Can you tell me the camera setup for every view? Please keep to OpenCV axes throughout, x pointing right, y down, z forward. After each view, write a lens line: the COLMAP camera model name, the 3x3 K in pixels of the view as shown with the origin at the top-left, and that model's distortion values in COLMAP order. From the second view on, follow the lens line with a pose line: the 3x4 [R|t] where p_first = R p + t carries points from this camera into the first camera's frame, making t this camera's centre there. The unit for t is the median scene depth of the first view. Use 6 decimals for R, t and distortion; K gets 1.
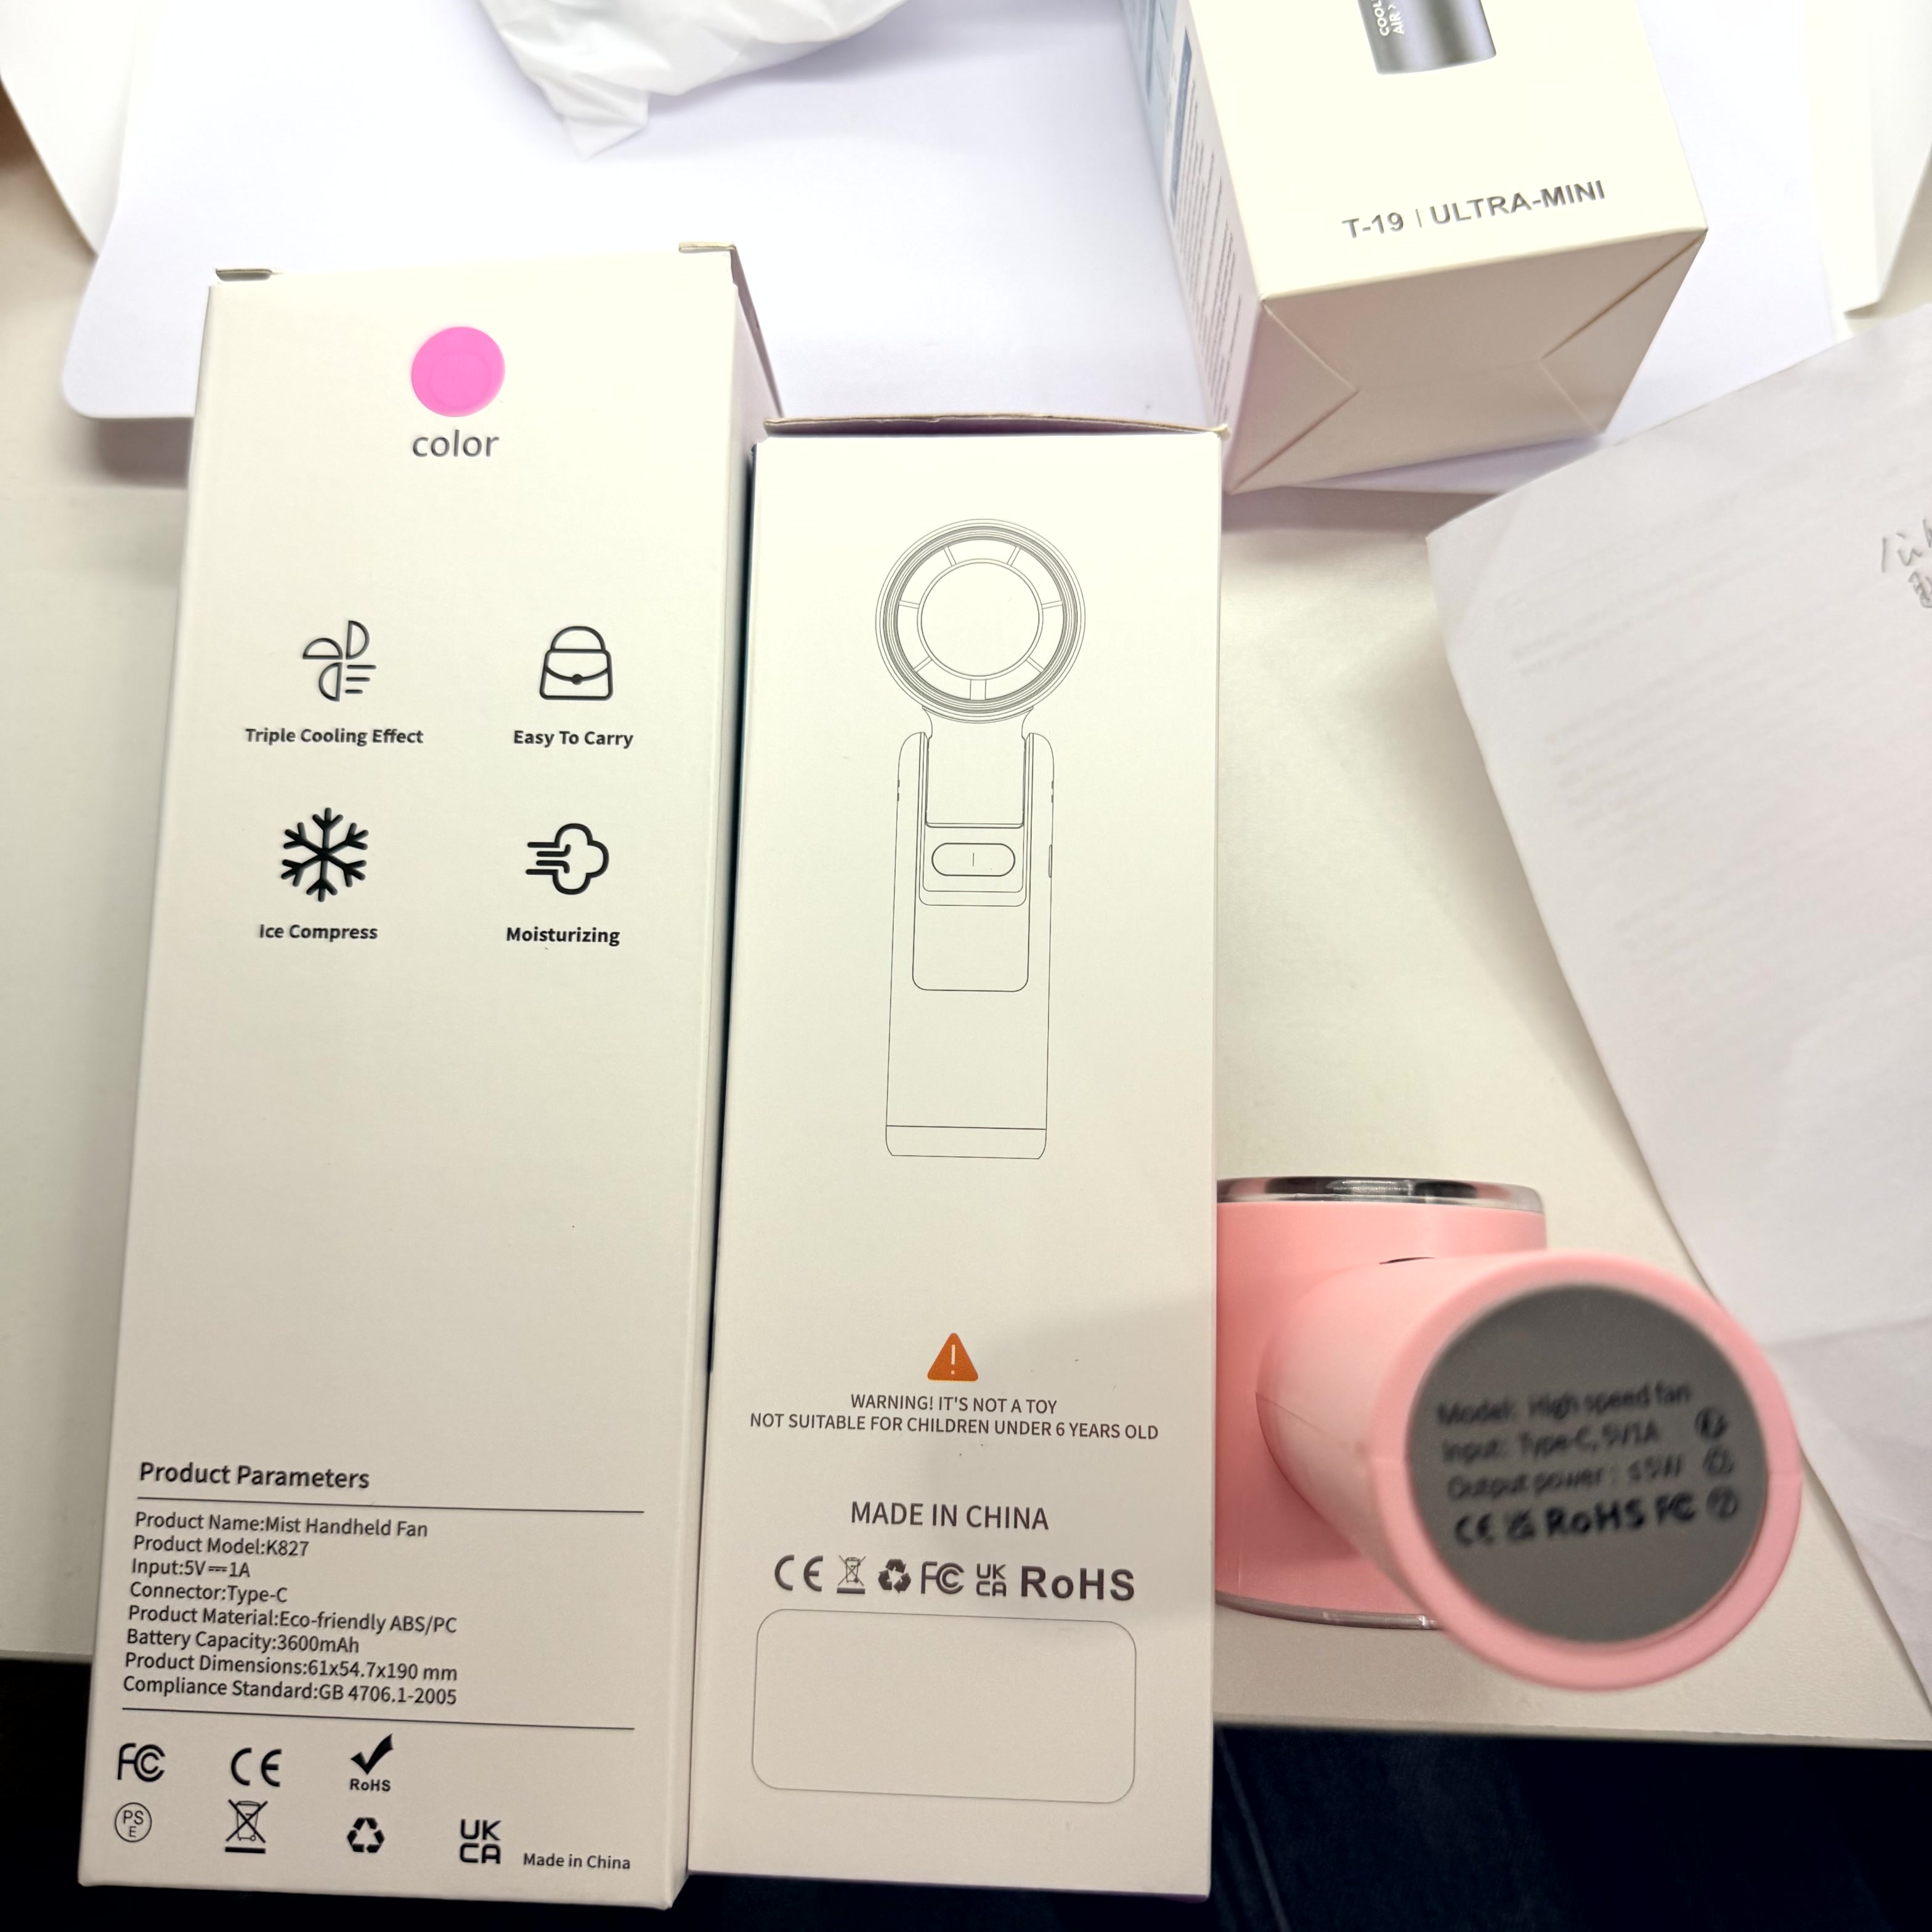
lens RADIAL K [[1845.9, 0, 993.8], [0, 1845.9, 966.9], [0, 0, 1]] dist [0.239771, -0.001916]
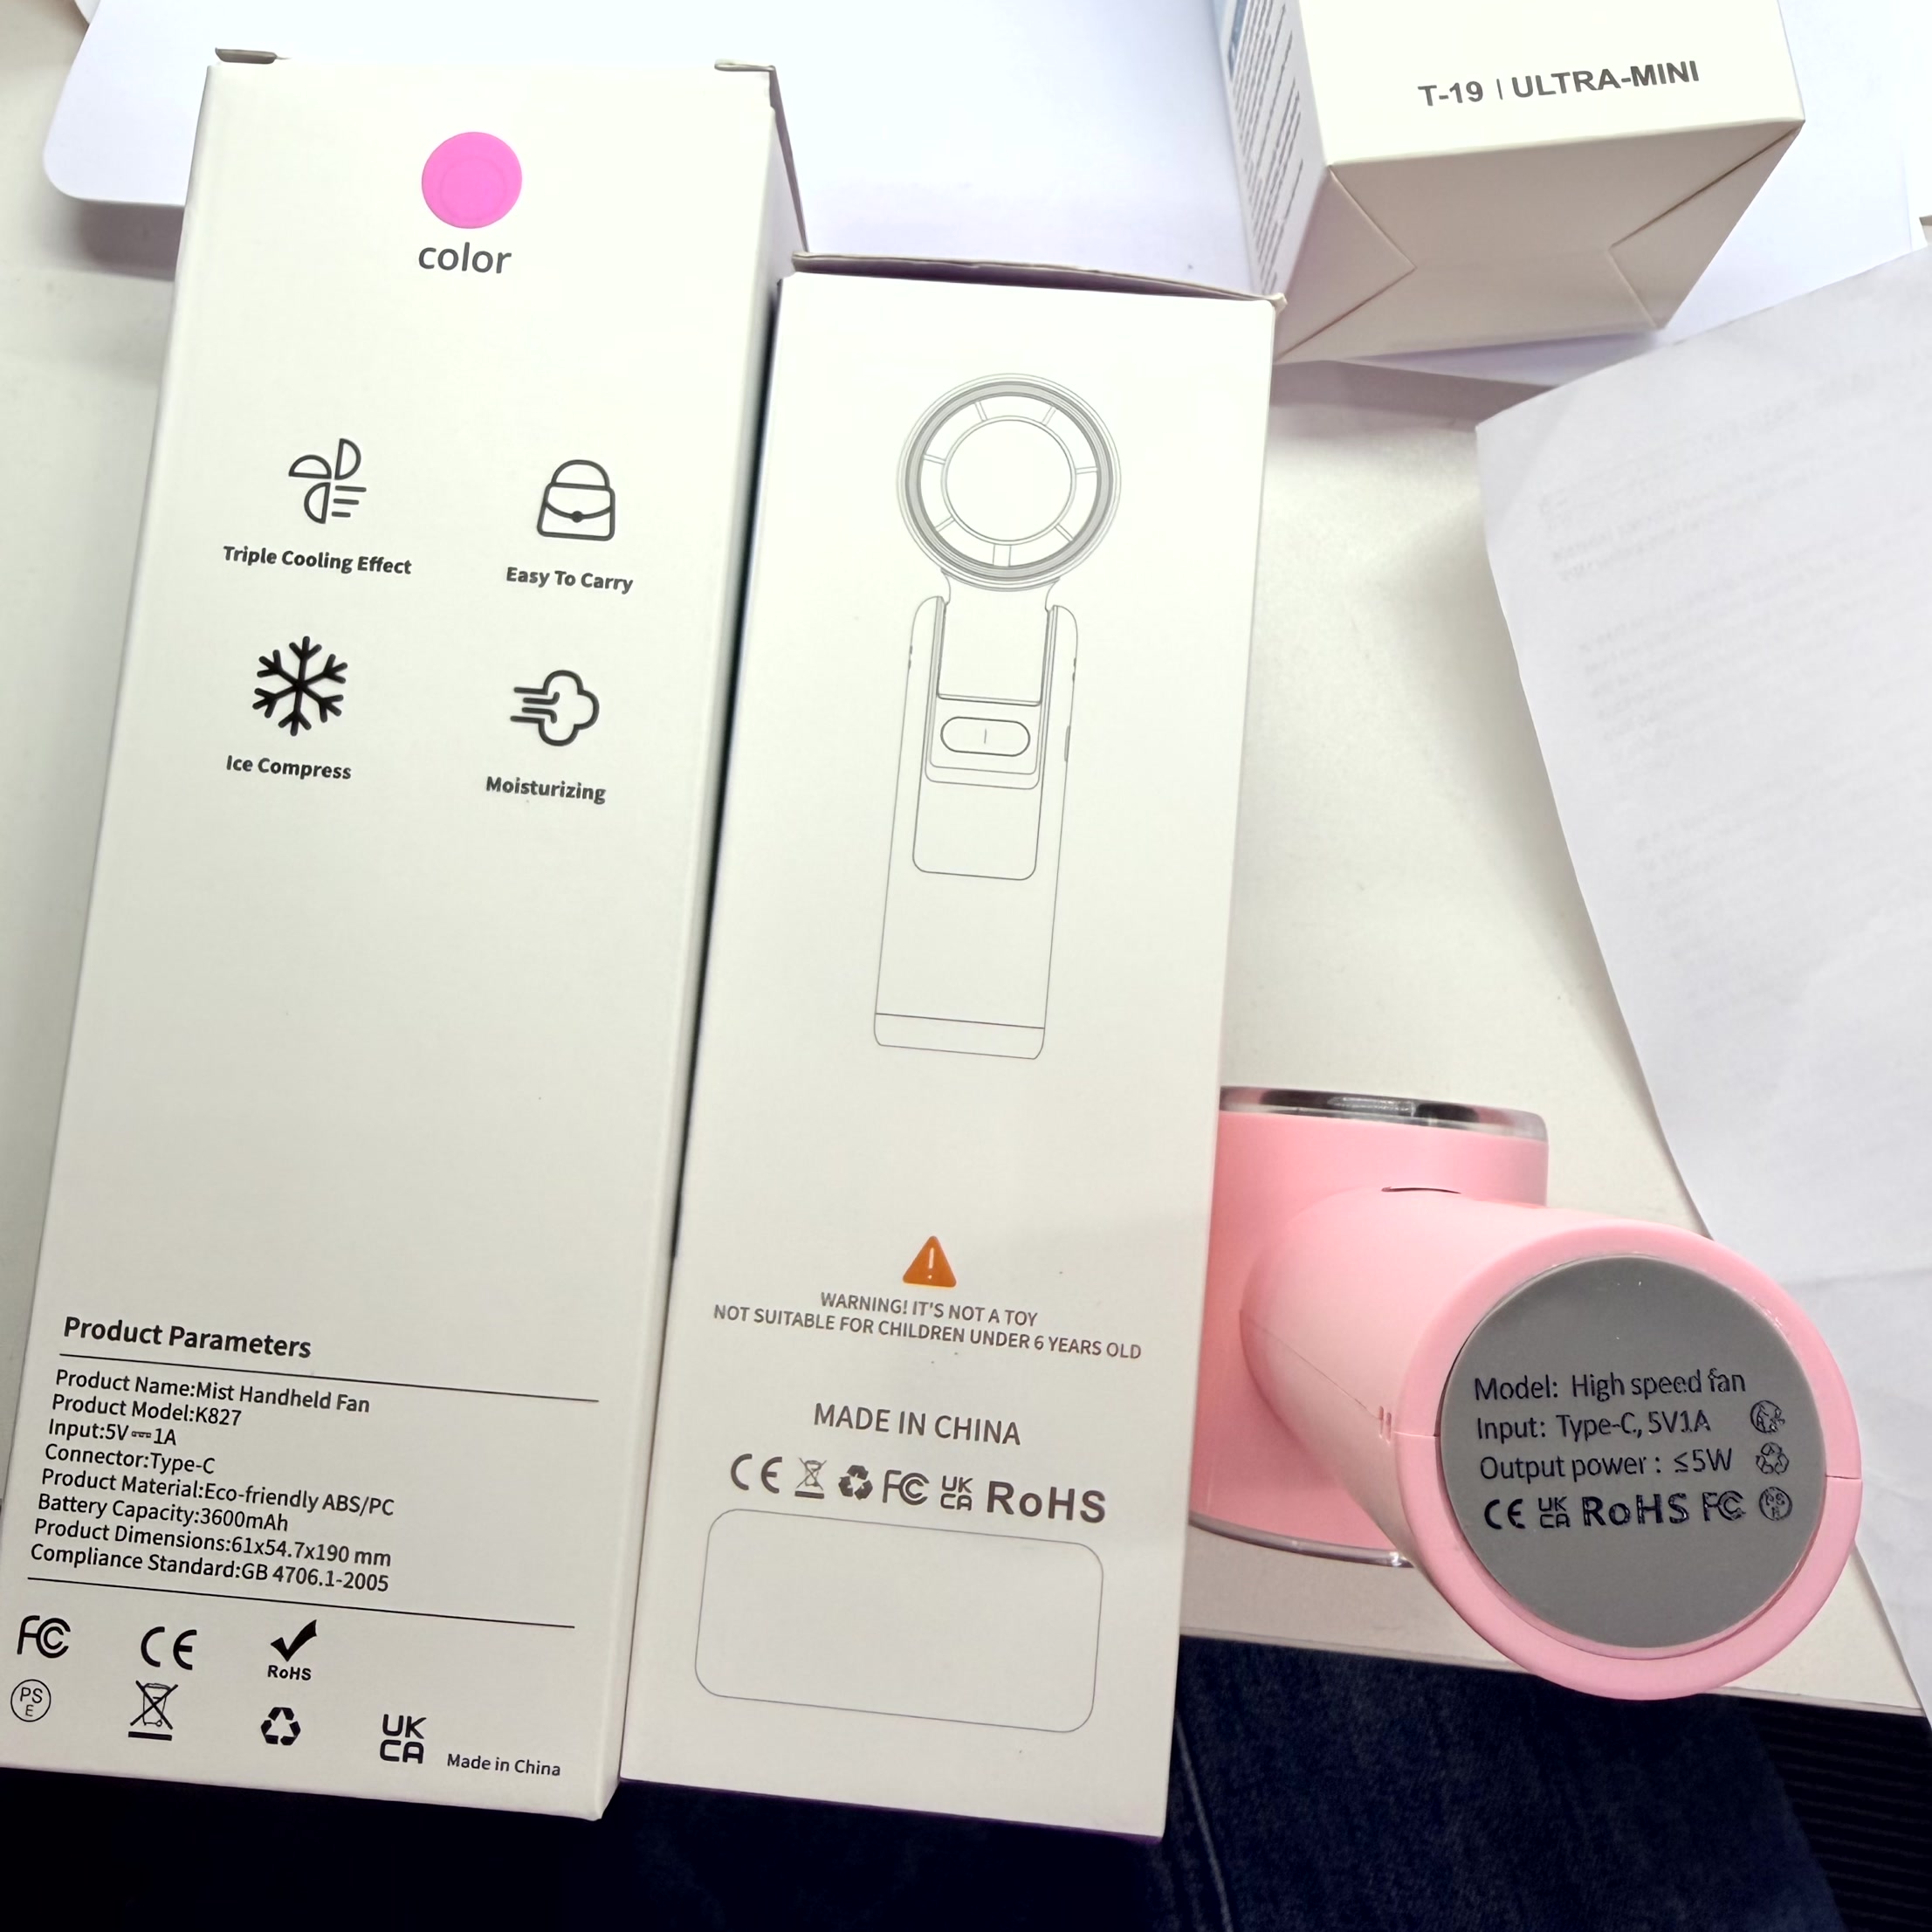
lens RADIAL K [[1582.0, 0, 1015.4], [0, 1582.0, 966.6], [0, 0, 1]] dist [0.003620, 0.072566]
pose [[0.997659, 0.064988, 0.021286, -0.005970], [-0.066366, 0.995187, 0.072093, -0.000984], [-0.016498, -0.073337, 0.997171, 0.214952]]
